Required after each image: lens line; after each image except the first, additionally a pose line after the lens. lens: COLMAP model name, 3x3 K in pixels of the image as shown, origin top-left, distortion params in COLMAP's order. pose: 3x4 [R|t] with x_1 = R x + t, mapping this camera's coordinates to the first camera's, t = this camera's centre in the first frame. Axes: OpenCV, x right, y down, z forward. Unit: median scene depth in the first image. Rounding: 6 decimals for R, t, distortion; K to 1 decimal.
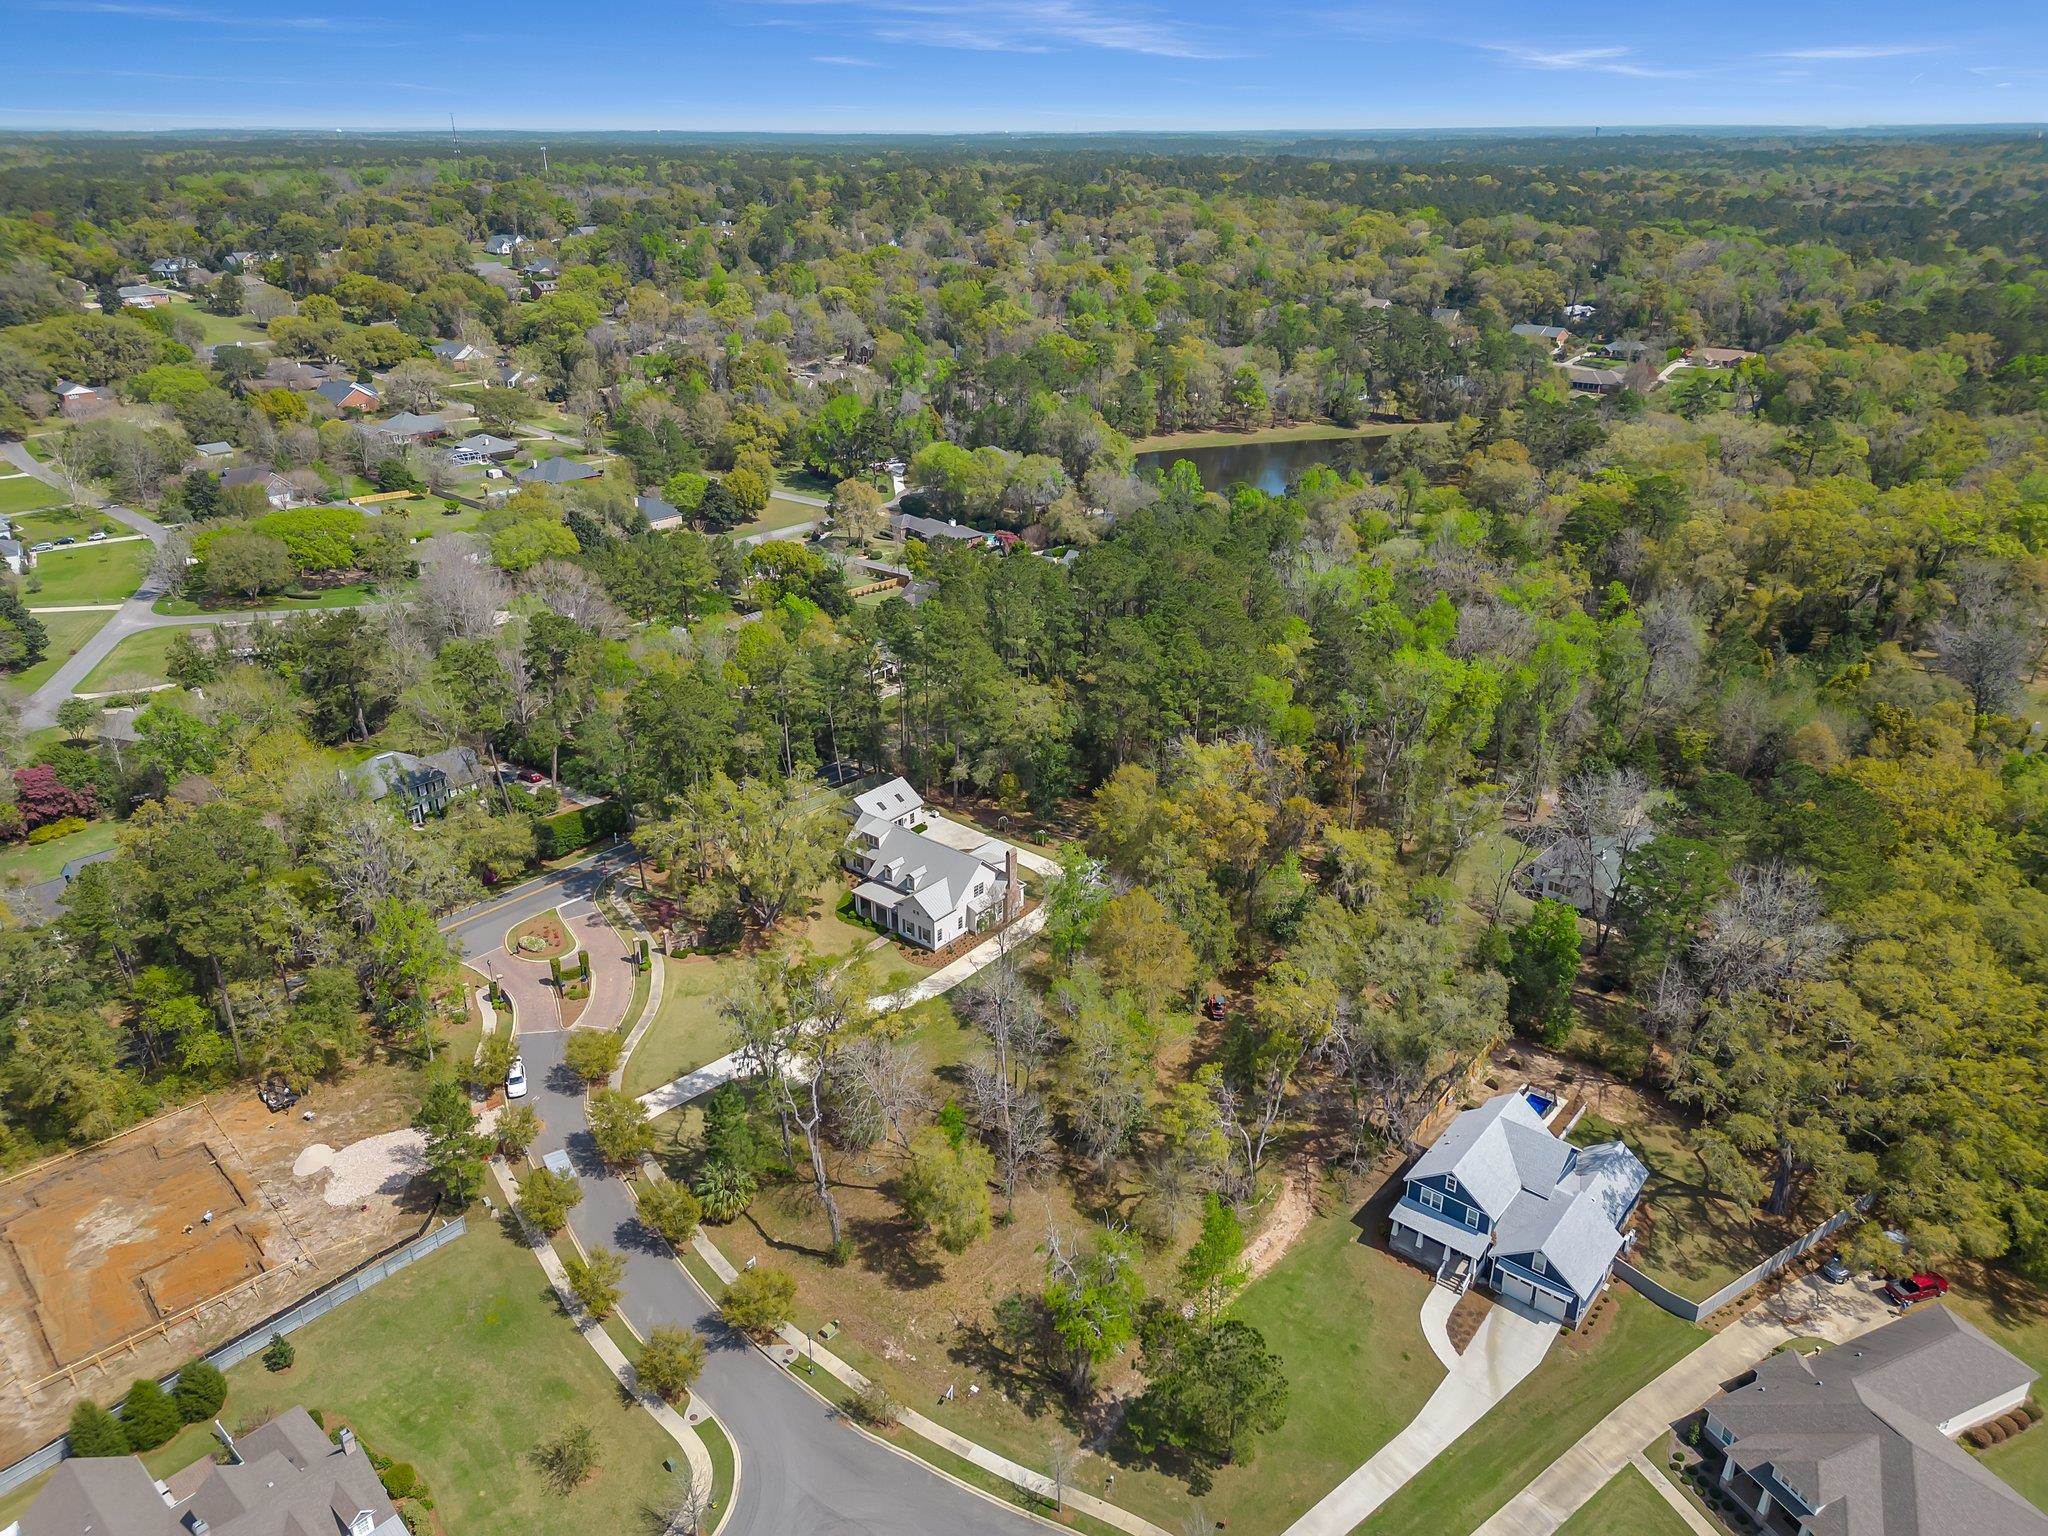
lens RADIAL K [[1433.5, 0, 1024.0], [0, 1433.5, 768.0], [0, 0, 1]] dist [0.074712, -0.066306]
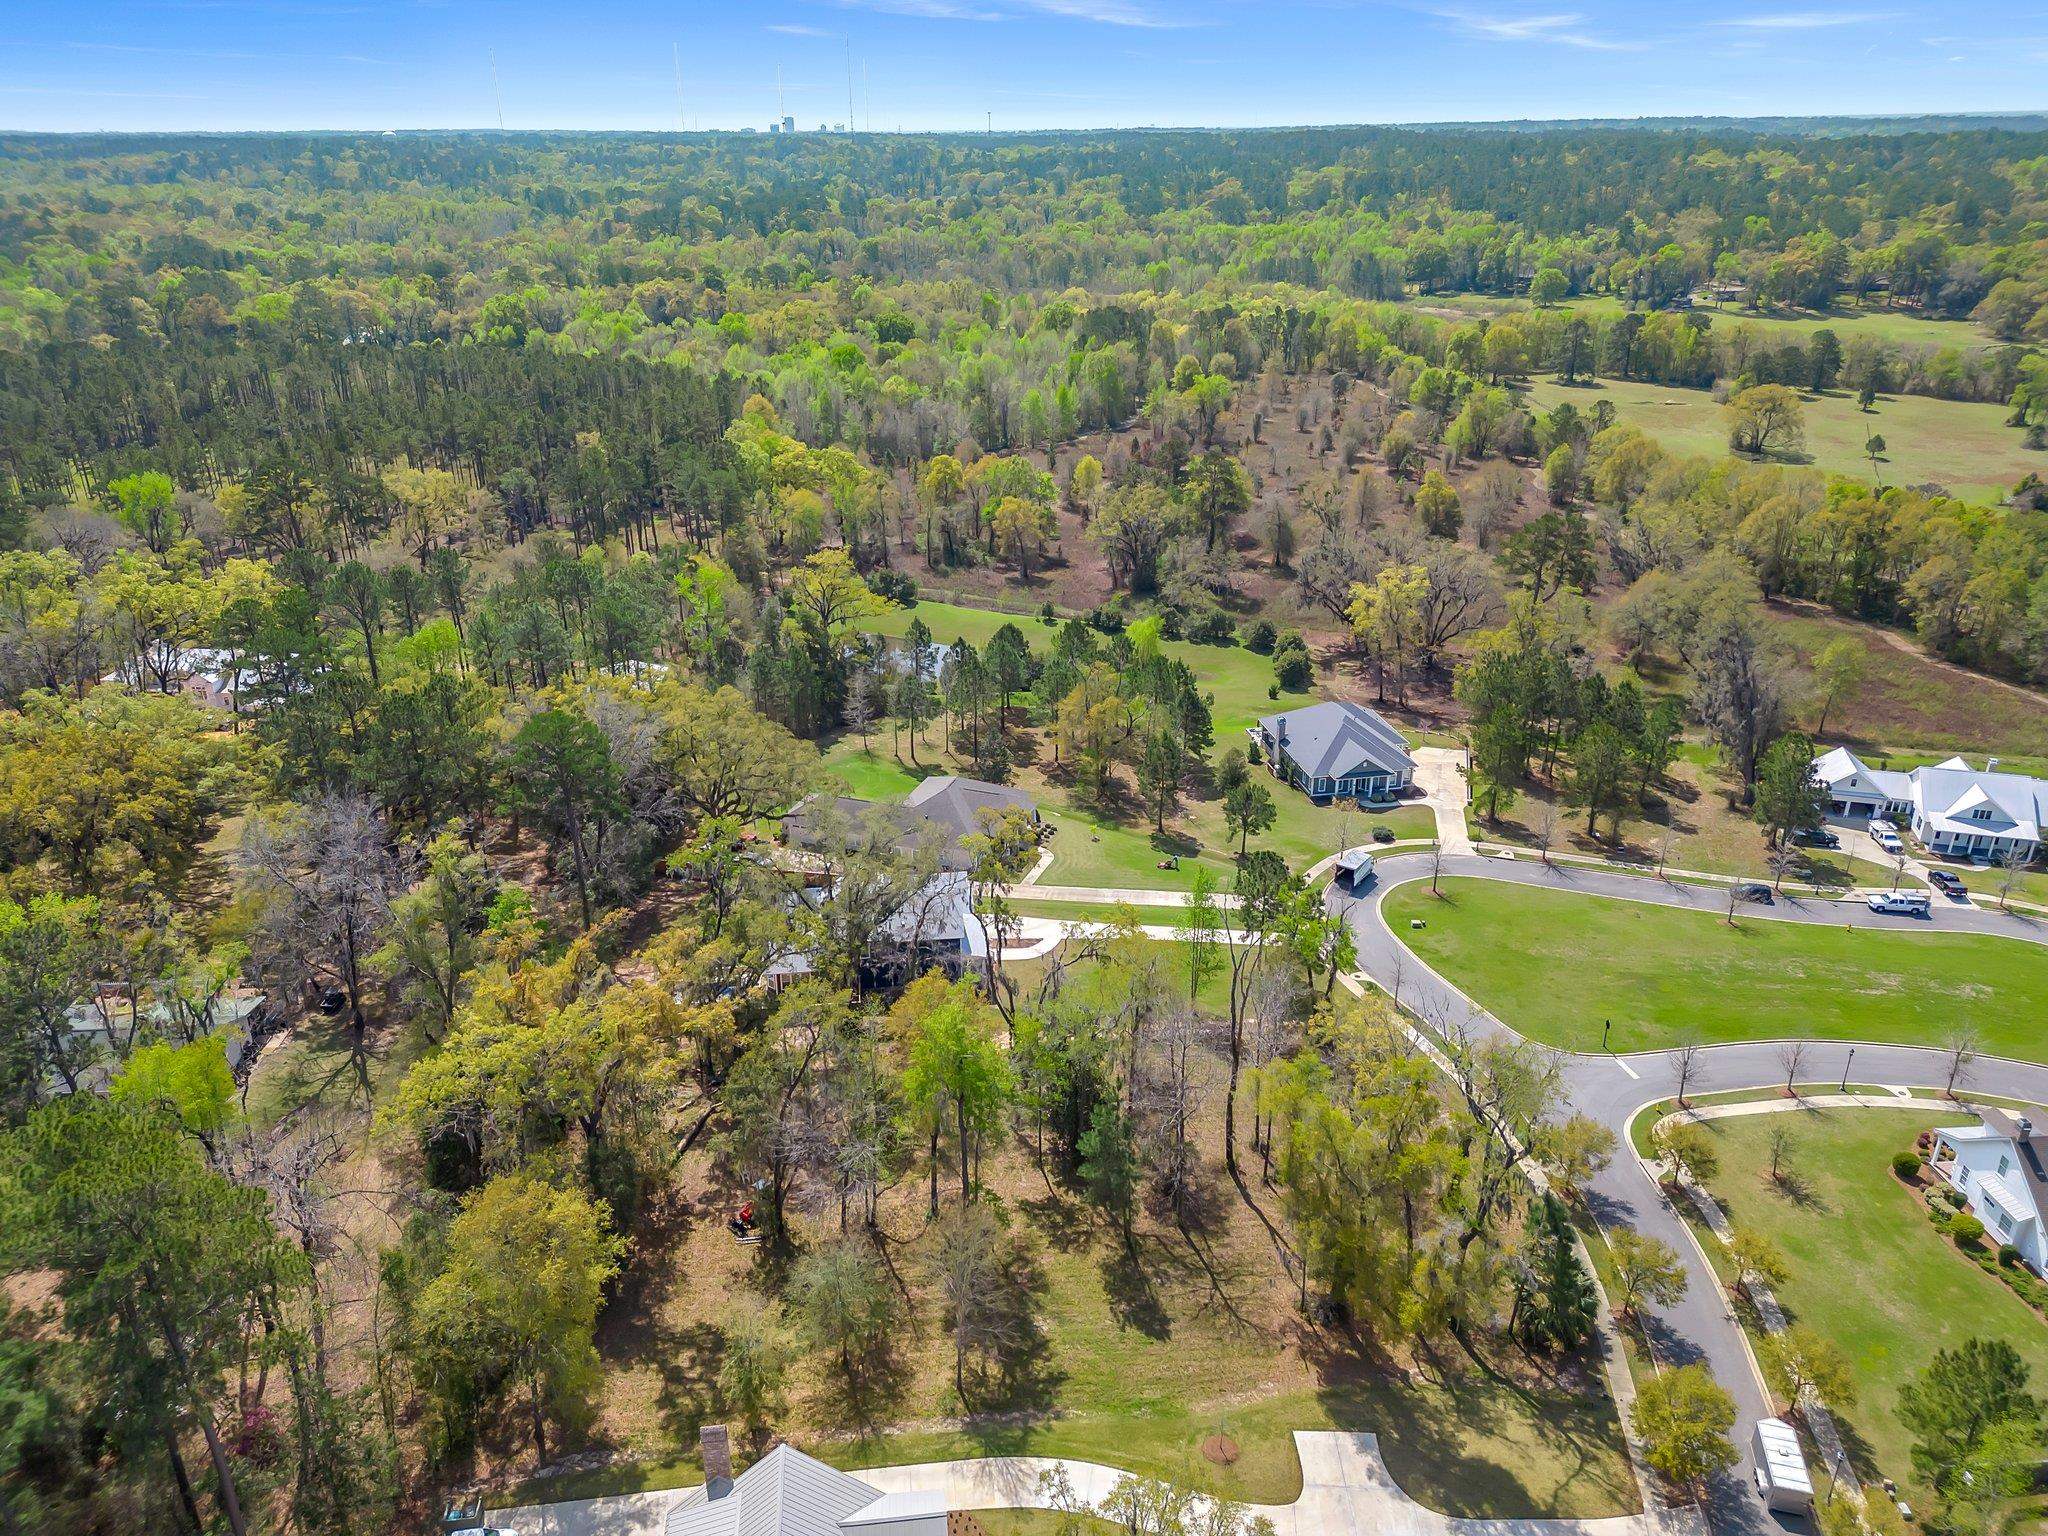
lens RADIAL K [[1452.8, 0, 998.7], [0, 1452.8, 730.9], [0, 0, 1]] dist [0.064577, -0.061215]
pose [[-0.703838, -0.264677, 0.659210, -0.391541], [0.302290, 0.728179, 0.615123, -0.441803], [-0.642832, 0.632220, -0.432511, 1.208882]]
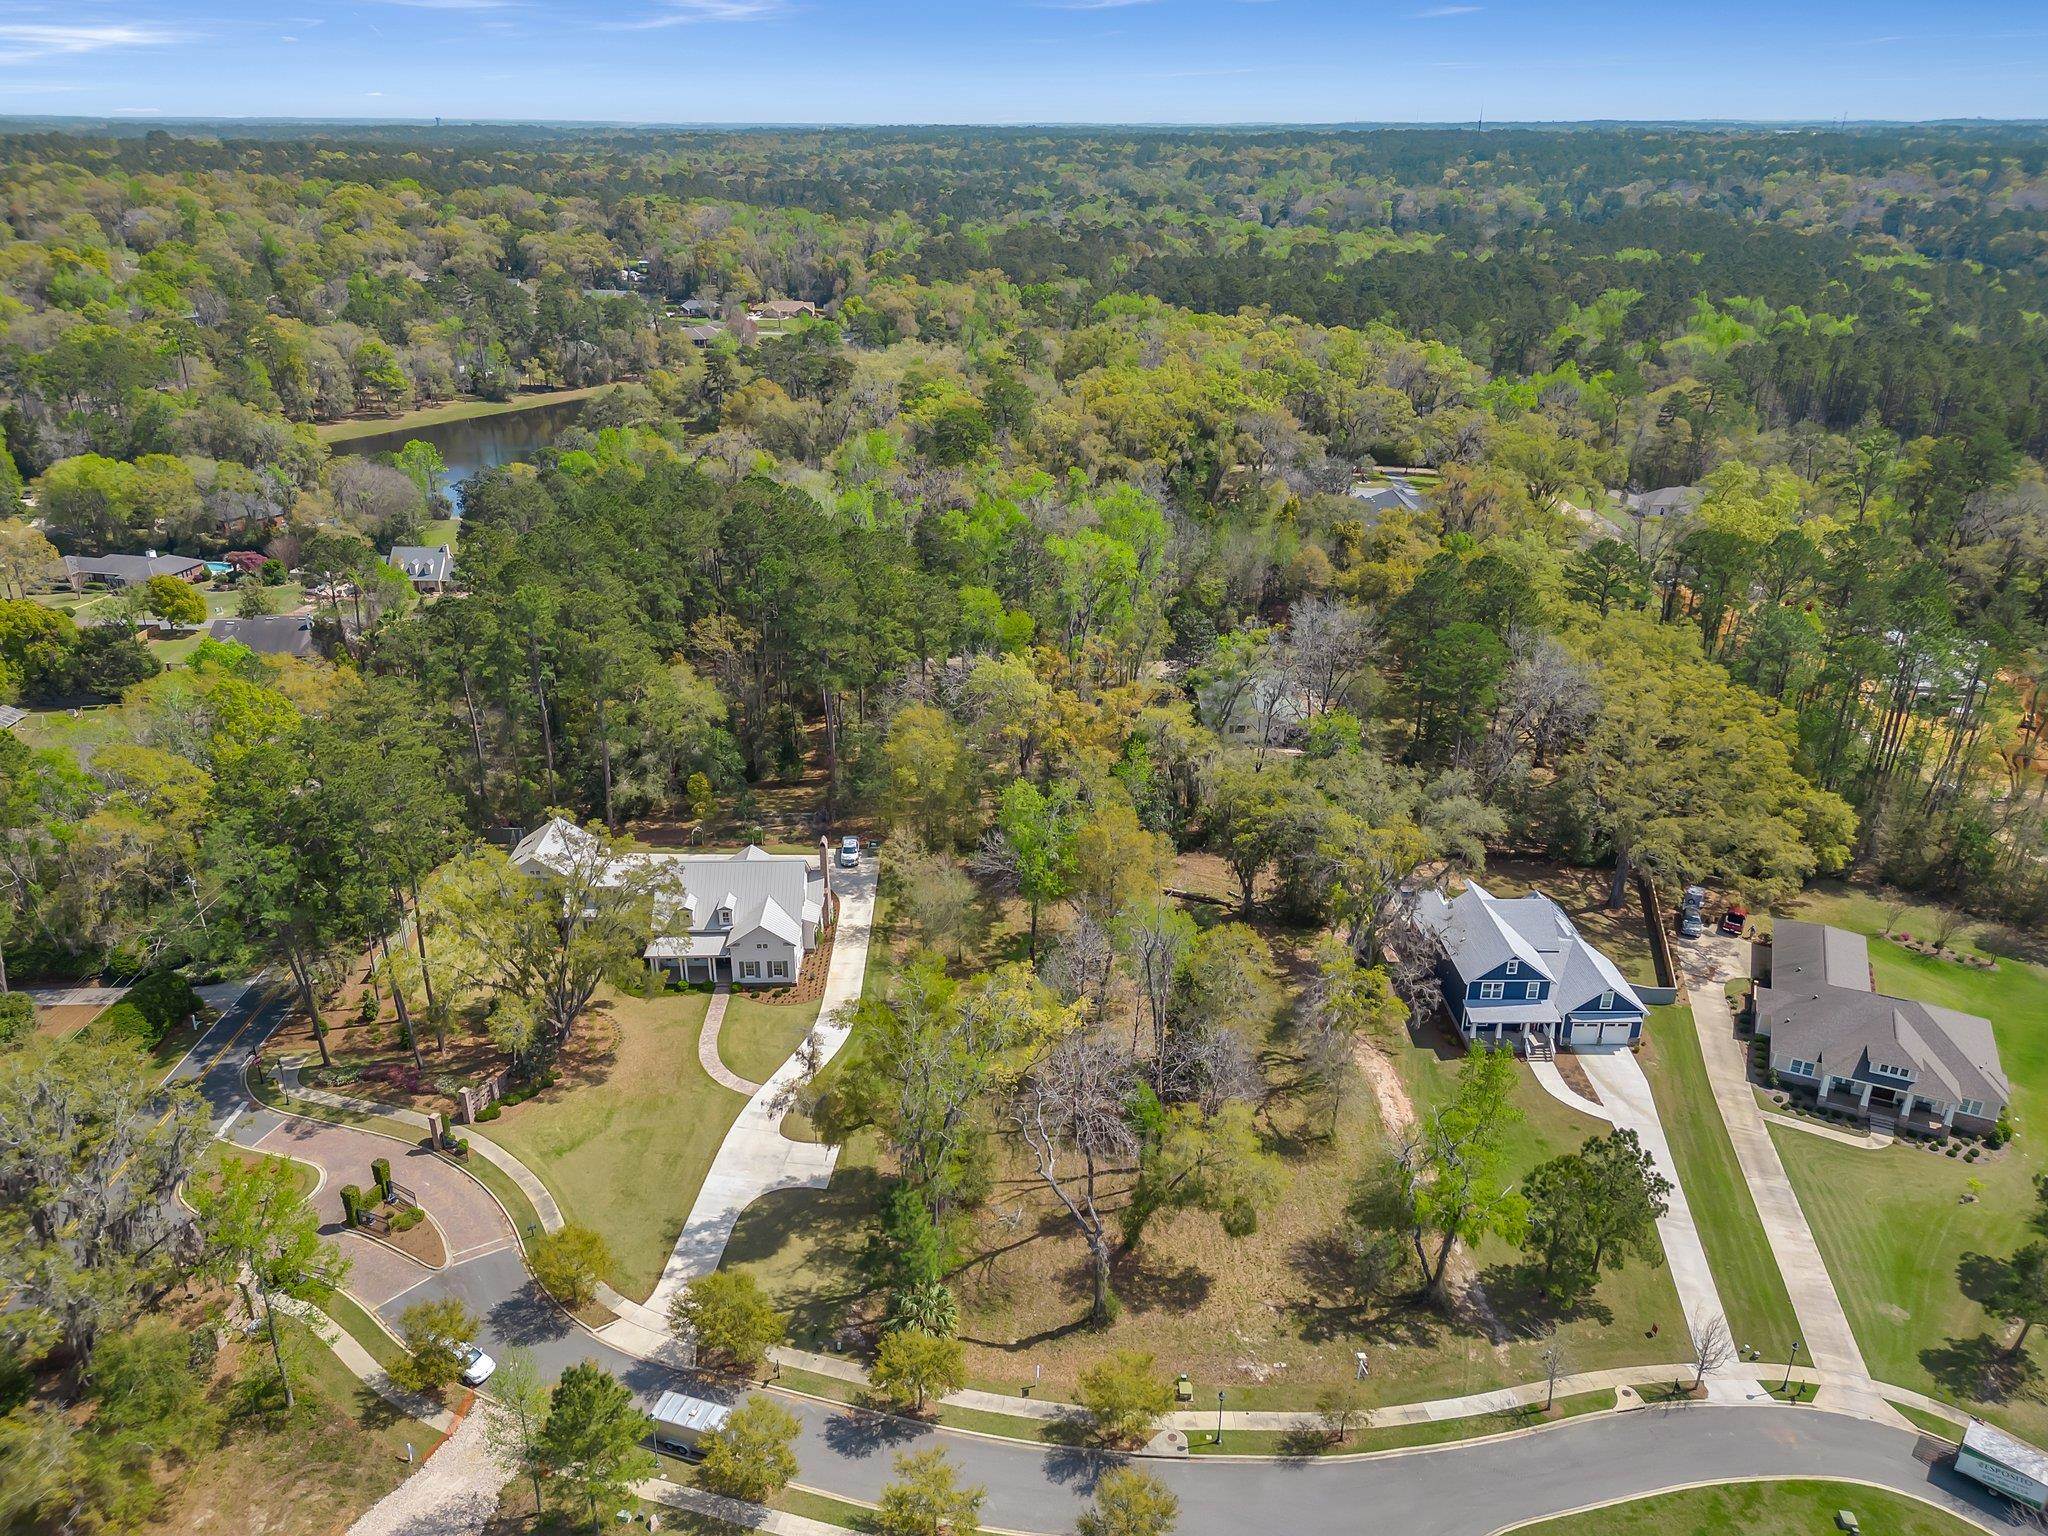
lens RADIAL K [[1449.2, 0, 1019.3], [0, 1449.2, 753.5], [0, 0, 1]] dist [0.088776, -0.086419]
pose [[0.763250, -0.256239, 0.593120, -0.492416], [0.261468, 0.961964, 0.079119, -0.033394], [-0.590833, 0.094694, 0.801217, 0.302142]]
